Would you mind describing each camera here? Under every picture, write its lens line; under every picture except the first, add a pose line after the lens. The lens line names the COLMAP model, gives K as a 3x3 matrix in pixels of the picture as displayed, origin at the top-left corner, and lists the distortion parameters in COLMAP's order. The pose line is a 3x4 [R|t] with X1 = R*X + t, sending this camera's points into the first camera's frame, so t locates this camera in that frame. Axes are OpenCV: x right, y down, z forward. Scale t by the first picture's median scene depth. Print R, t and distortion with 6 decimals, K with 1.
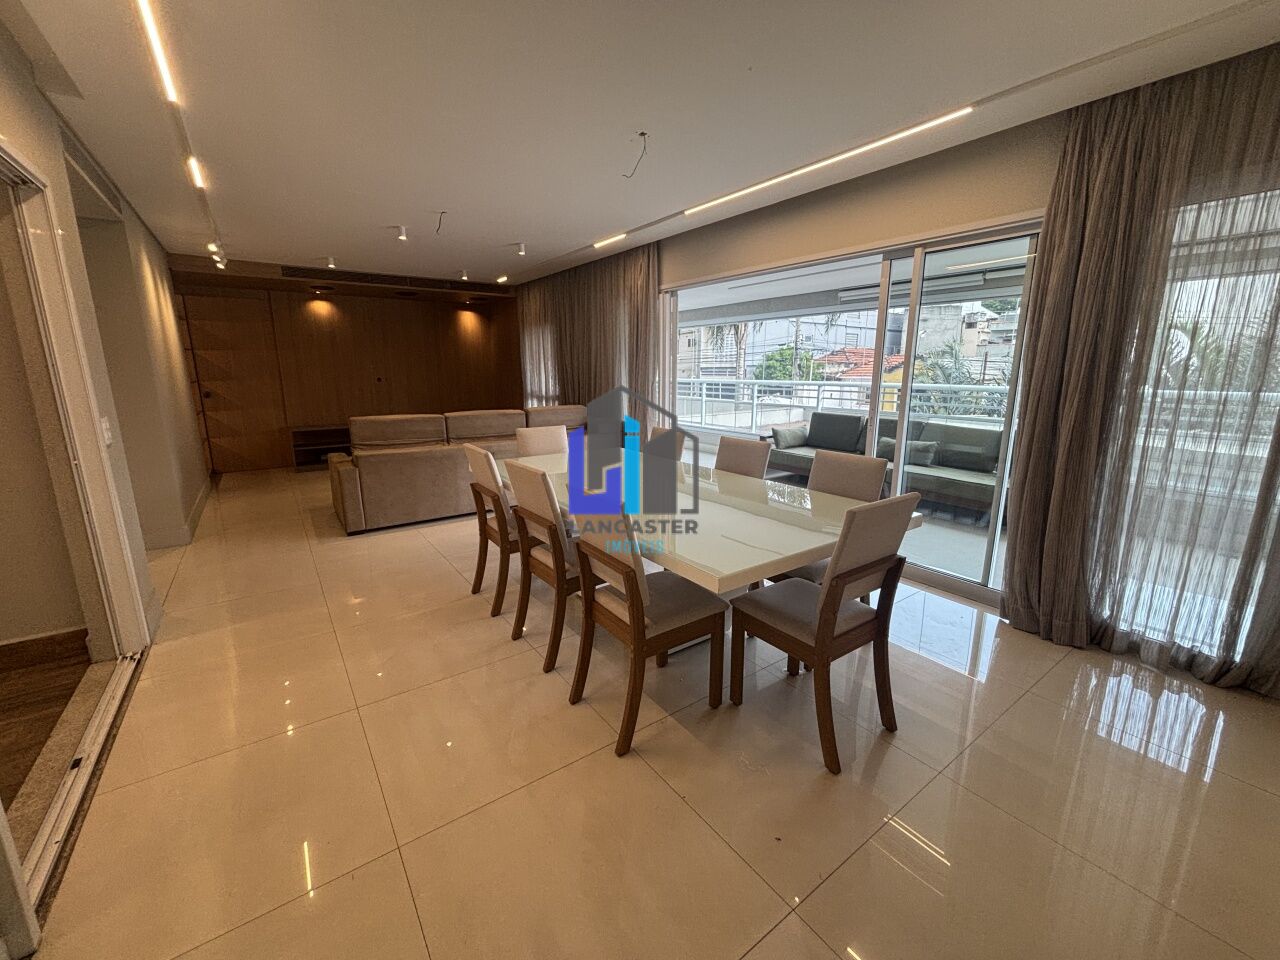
lens RADIAL K [[518.6, 0, 630.5], [0, 518.6, 474.4], [0, 0, 1]] dist [-0.004489, 0.000374]
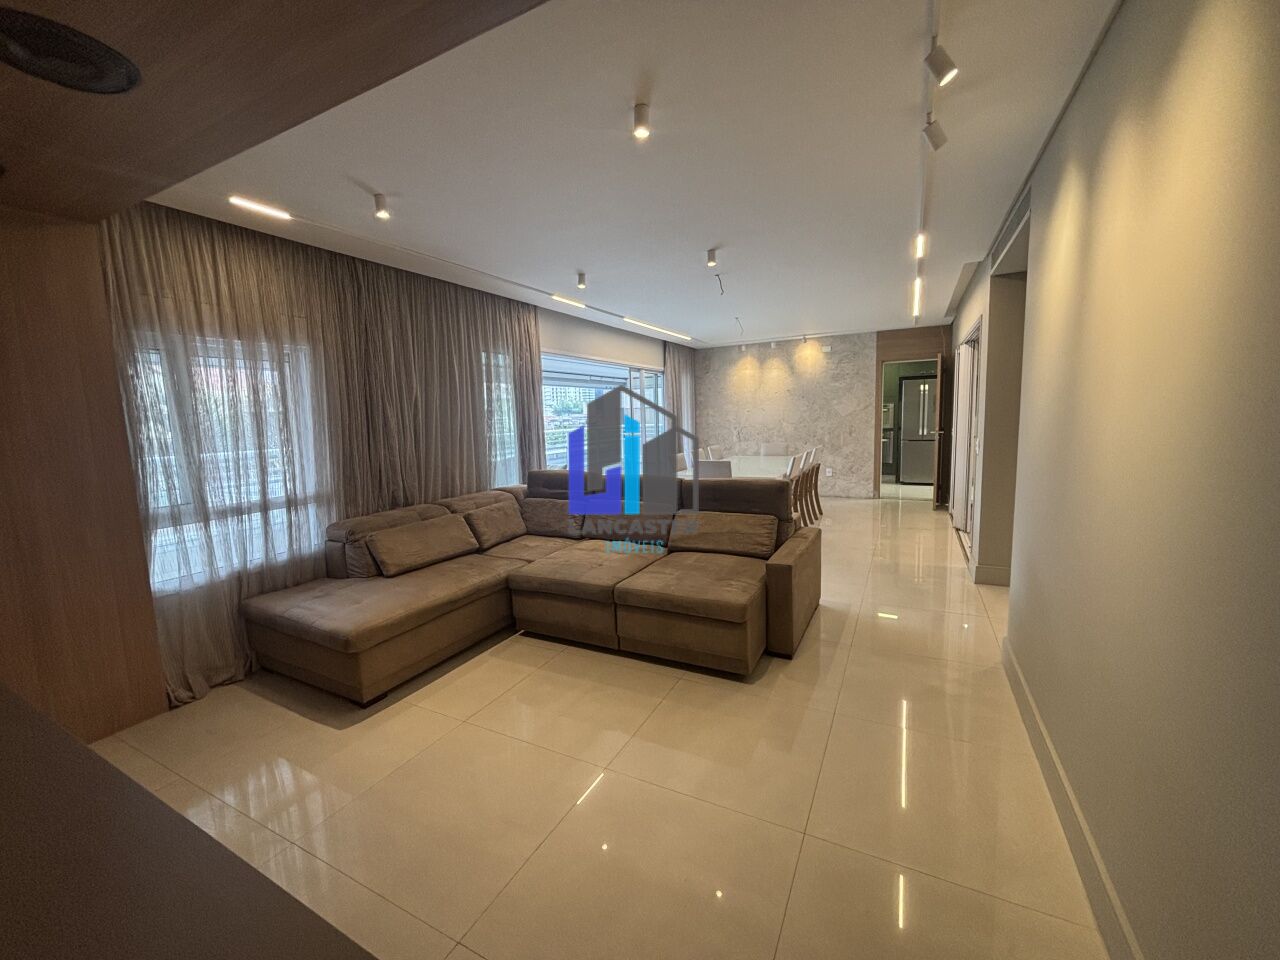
lens RADIAL K [[518.6, 0, 630.4], [0, 518.6, 474.5], [0, 0, 1]] dist [-0.004489, 0.000374]
pose [[-0.455213, -0.087496, 0.886073, -0.745322], [0.216274, 0.954491, 0.205361, -0.220315], [-0.863717, 0.285118, -0.415573, 1.012095]]
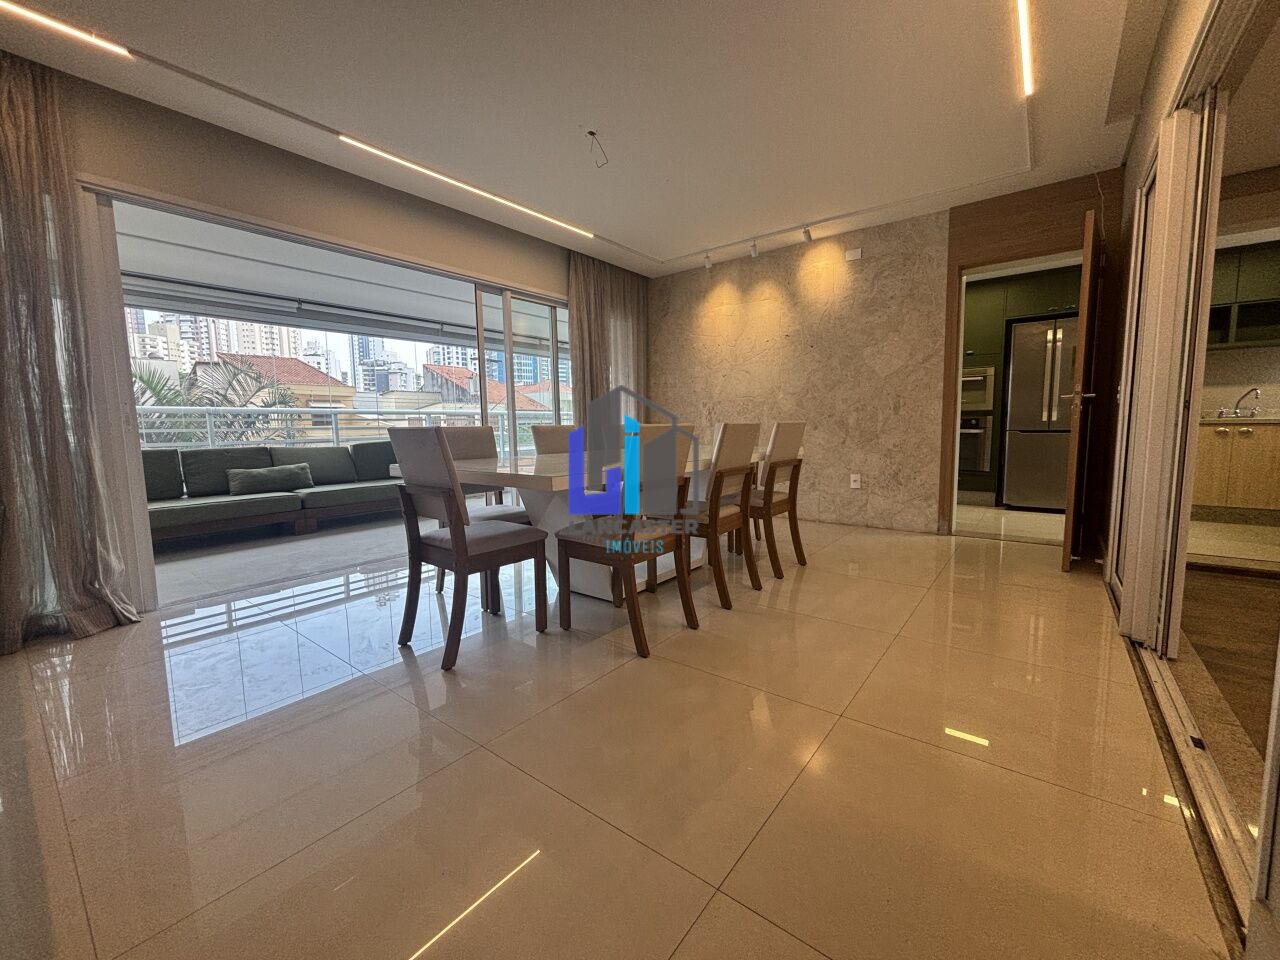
lens RADIAL K [[518.6, 0, 640.3], [0, 518.6, 477.8], [0, 0, 1]] dist [-0.004489, 0.000374]
pose [[-0.296555, -0.087239, 0.951023, -0.429863], [0.212704, 0.964772, 0.154827, -0.040042], [-0.931027, 0.248201, -0.267552, 0.534695]]
